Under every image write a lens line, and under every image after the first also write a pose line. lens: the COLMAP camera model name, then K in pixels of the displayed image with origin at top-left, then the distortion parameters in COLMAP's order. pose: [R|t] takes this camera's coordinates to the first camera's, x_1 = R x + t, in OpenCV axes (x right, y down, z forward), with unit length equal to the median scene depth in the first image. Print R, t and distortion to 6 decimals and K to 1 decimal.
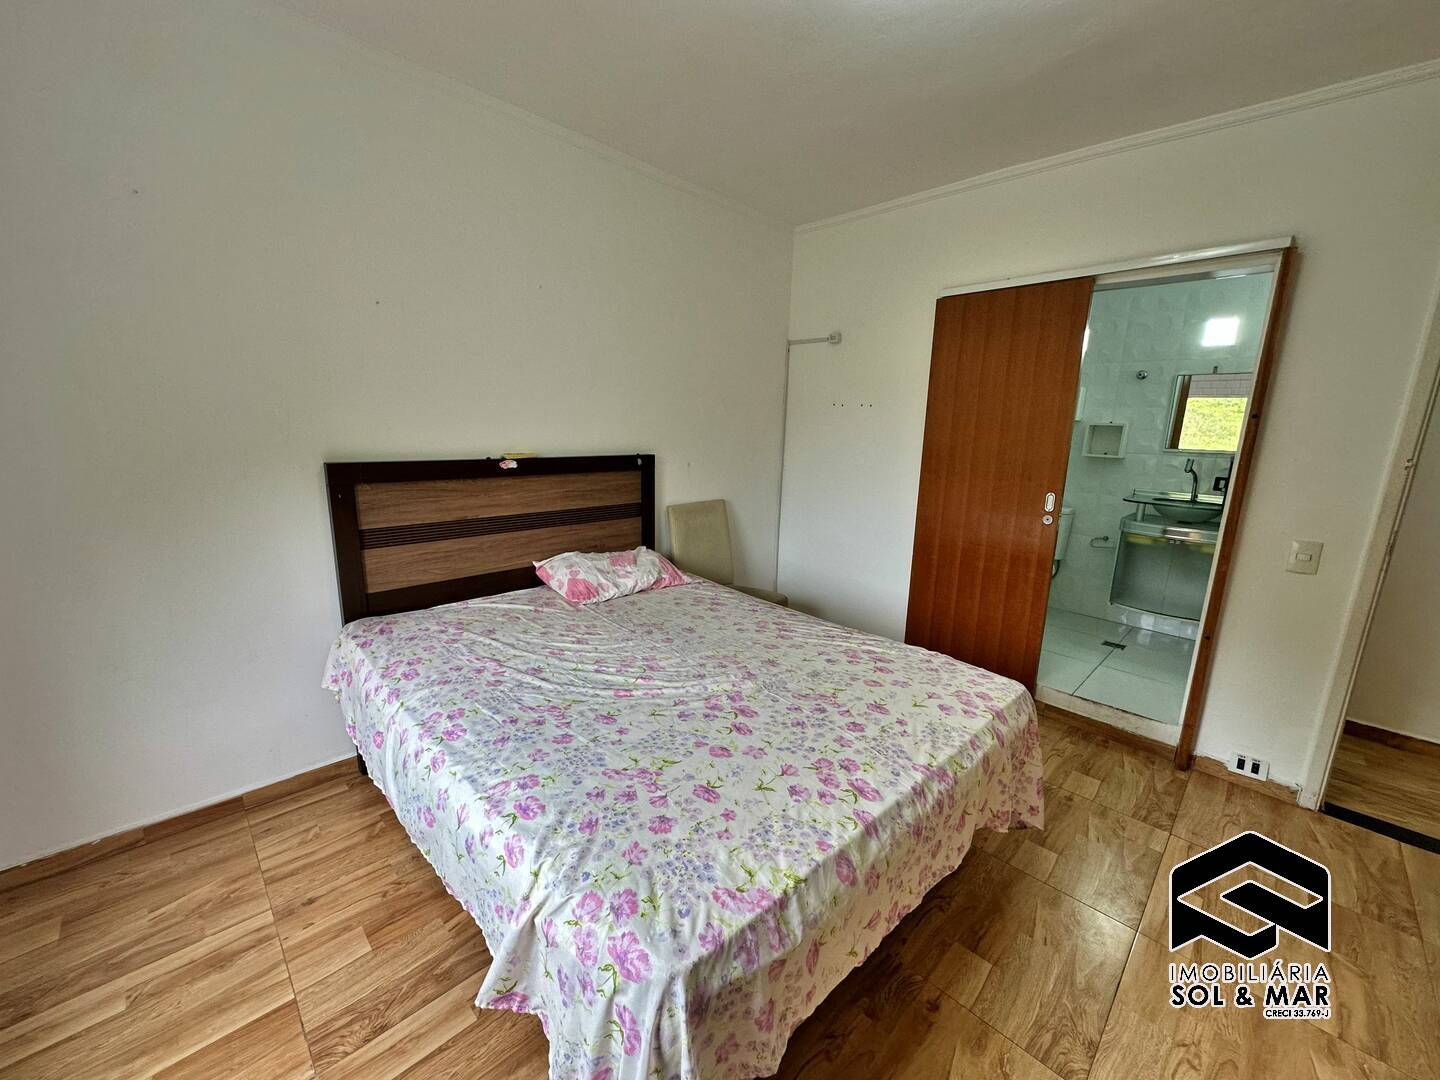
lens RADIAL K [[572.9, 0, 709.5], [0, 572.9, 538.7], [0, 0, 1]] dist [-0.003138, 0.000858]
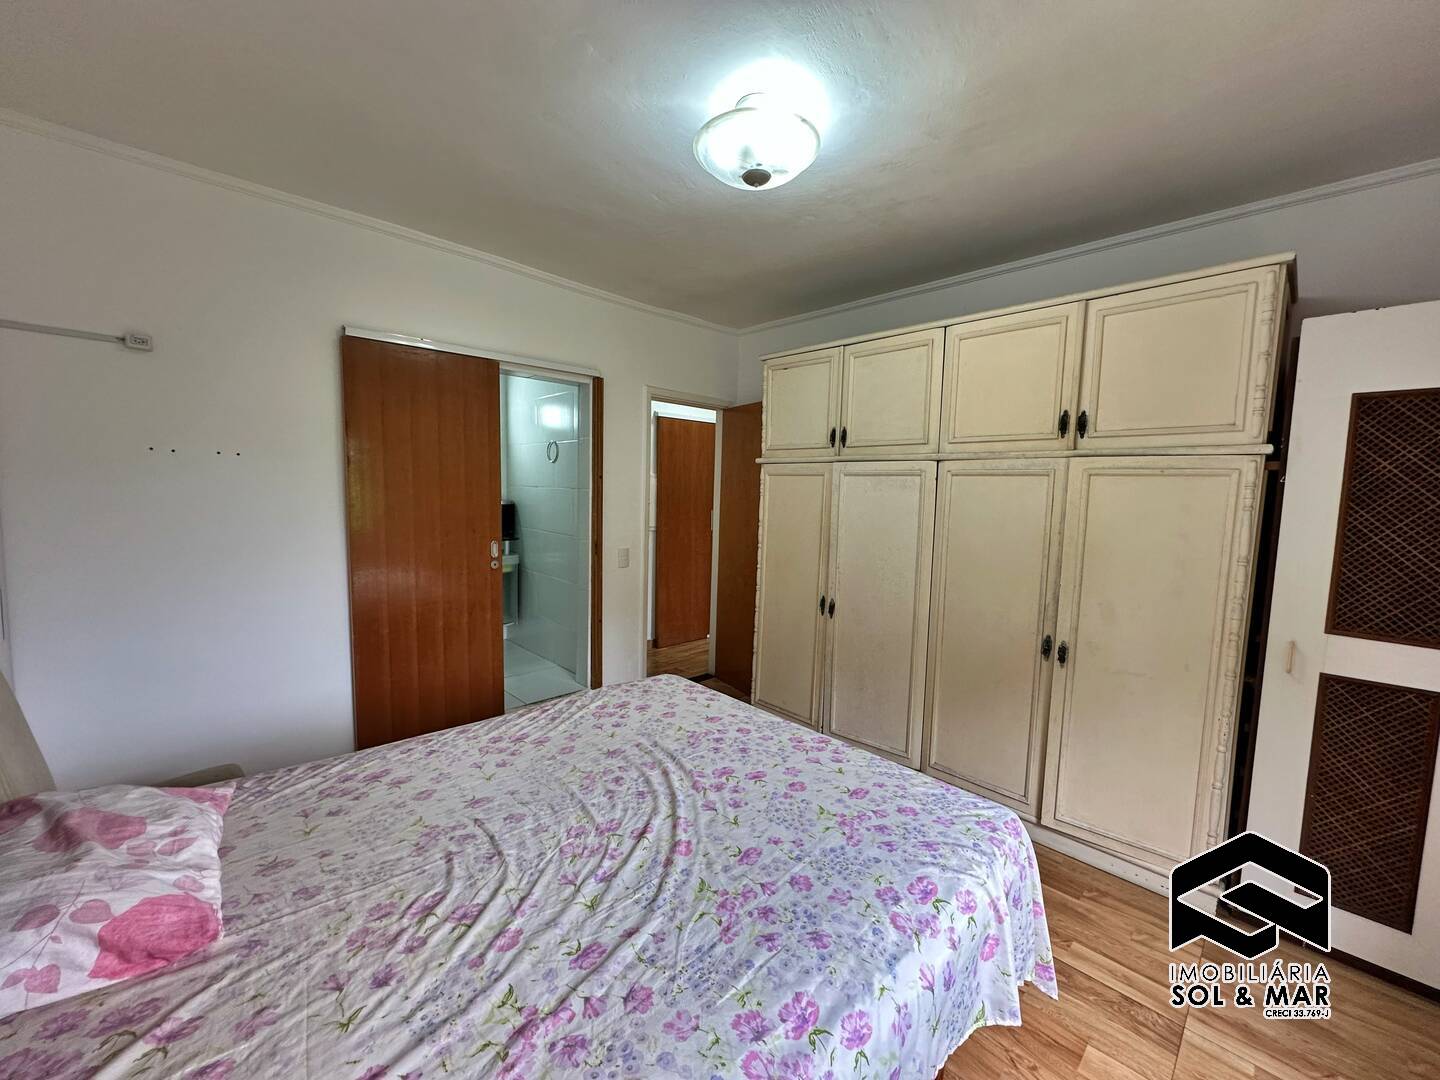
lens RADIAL K [[572.9, 0, 734.4], [0, 572.9, 534.1], [0, 0, 1]] dist [-0.003138, 0.000858]
pose [[-0.007249, -0.107024, 0.994230, -0.807991], [0.175665, 0.978658, 0.106628, -0.198888], [-0.984423, 0.175424, 0.011706, 0.782846]]
